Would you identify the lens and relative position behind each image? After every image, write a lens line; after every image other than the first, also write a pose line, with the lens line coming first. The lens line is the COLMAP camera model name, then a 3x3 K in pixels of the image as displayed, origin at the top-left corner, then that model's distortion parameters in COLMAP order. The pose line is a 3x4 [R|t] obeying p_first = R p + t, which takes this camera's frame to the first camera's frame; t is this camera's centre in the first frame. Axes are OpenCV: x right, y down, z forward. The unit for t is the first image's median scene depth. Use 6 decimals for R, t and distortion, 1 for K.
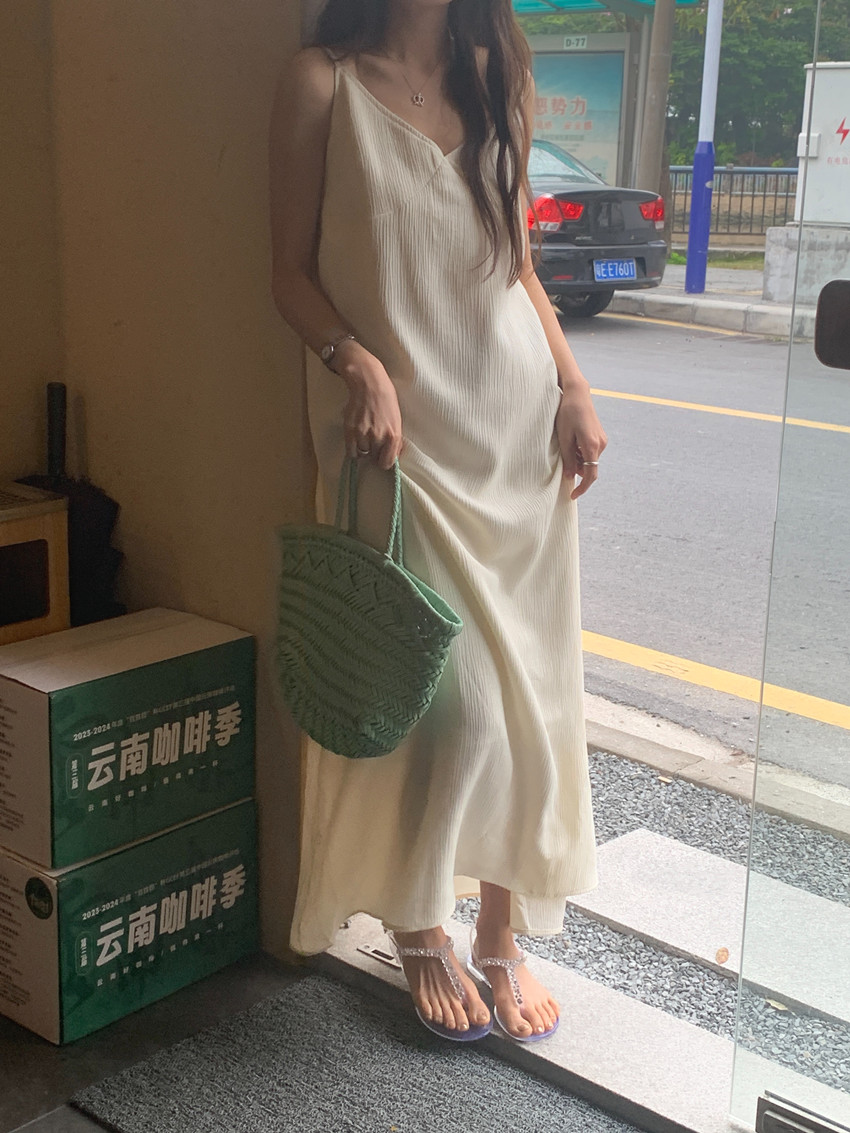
lens RADIAL K [[1666.2, 0, 434.5], [0, 1666.2, 599.0], [0, 0, 1]] dist [0.125869, 0.000000]
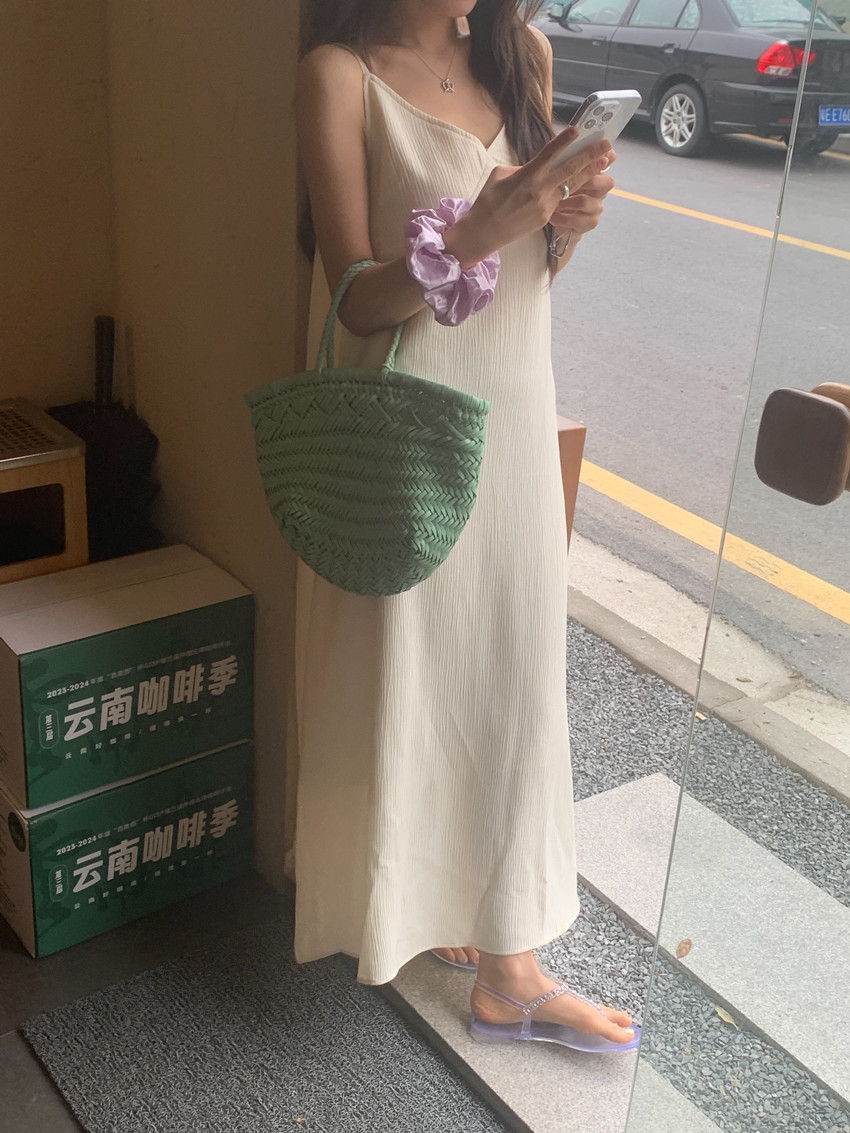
lens RADIAL K [[1352.8, 0, 441.2], [0, 1352.8, 573.3], [0, 0, 1]] dist [0.081811, 0.000000]
pose [[0.980276, 0.116432, -0.159695, 0.132794], [-0.089099, 0.981621, 0.168765, -0.137577], [0.176409, -0.151208, 0.972633, 0.205429]]
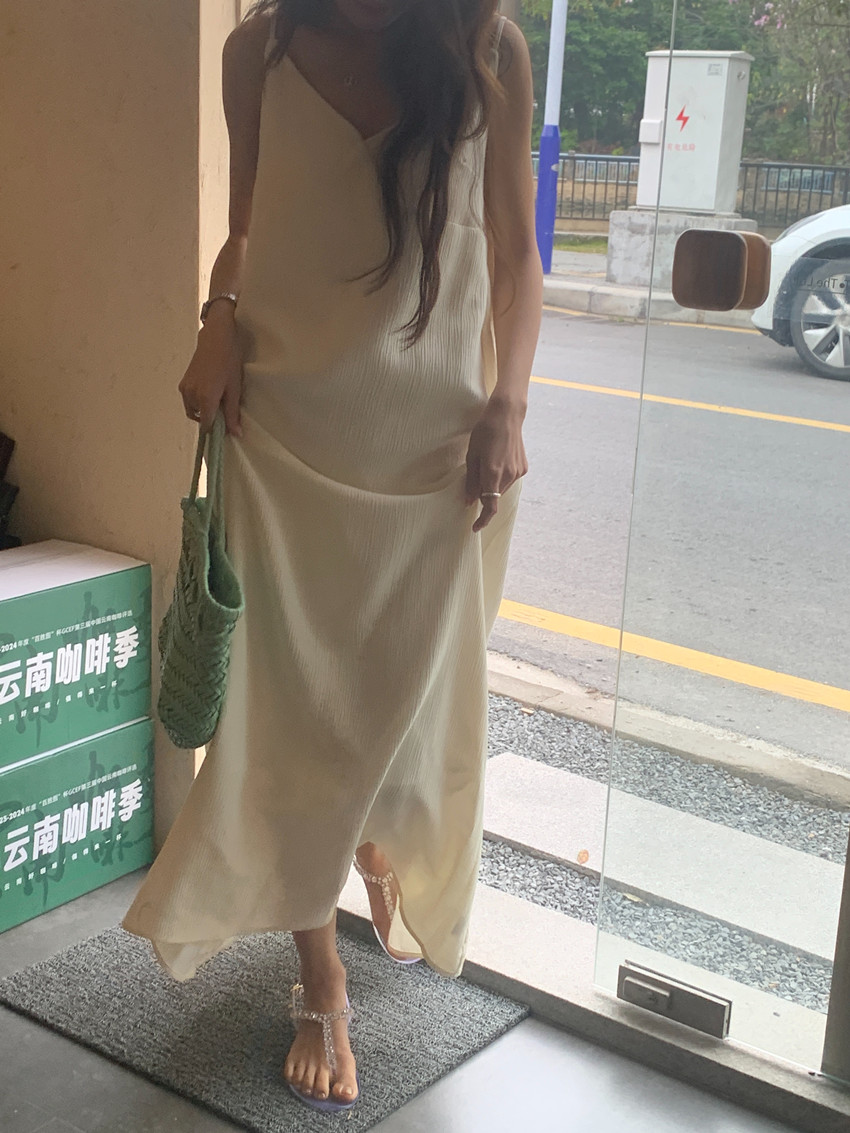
lens RADIAL K [[1666.2, 0, 447.4], [0, 1666.2, 610.7], [0, 0, 1]] dist [0.125869, 0.000000]
pose [[0.994941, -0.002890, 0.100420, -0.026403], [0.001309, 0.999874, 0.015810, 0.034193], [-0.100453, -0.015598, 0.994820, -0.075092]]
